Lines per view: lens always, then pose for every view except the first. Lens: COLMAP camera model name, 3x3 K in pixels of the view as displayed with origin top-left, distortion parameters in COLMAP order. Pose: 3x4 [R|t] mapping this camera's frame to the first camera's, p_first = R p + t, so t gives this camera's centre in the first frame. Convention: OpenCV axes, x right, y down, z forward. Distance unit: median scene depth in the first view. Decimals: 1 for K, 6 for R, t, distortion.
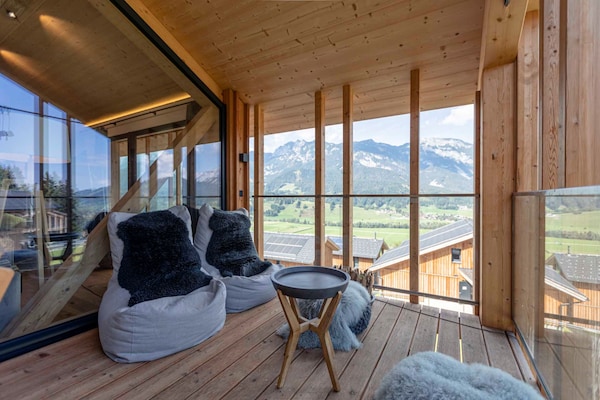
lens RADIAL K [[266.8, 0, 299.8], [0, 266.8, 200.7], [0, 0, 1]] dist [0.000406, 0.000084]
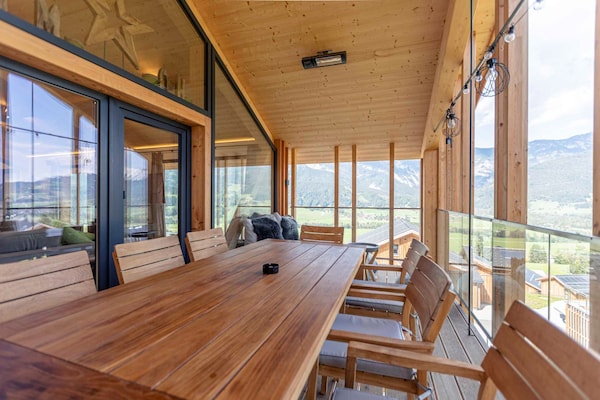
lens RADIAL K [[266.8, 0, 300.1], [0, 266.8, 199.8], [0, 0, 1]] dist [0.000406, 0.000084]
pose [[0.980243, 0.006430, 0.197694, -0.588471], [-0.005080, 0.999960, -0.007338, -0.062649], [-0.197734, 0.006189, 0.980236, -0.740967]]
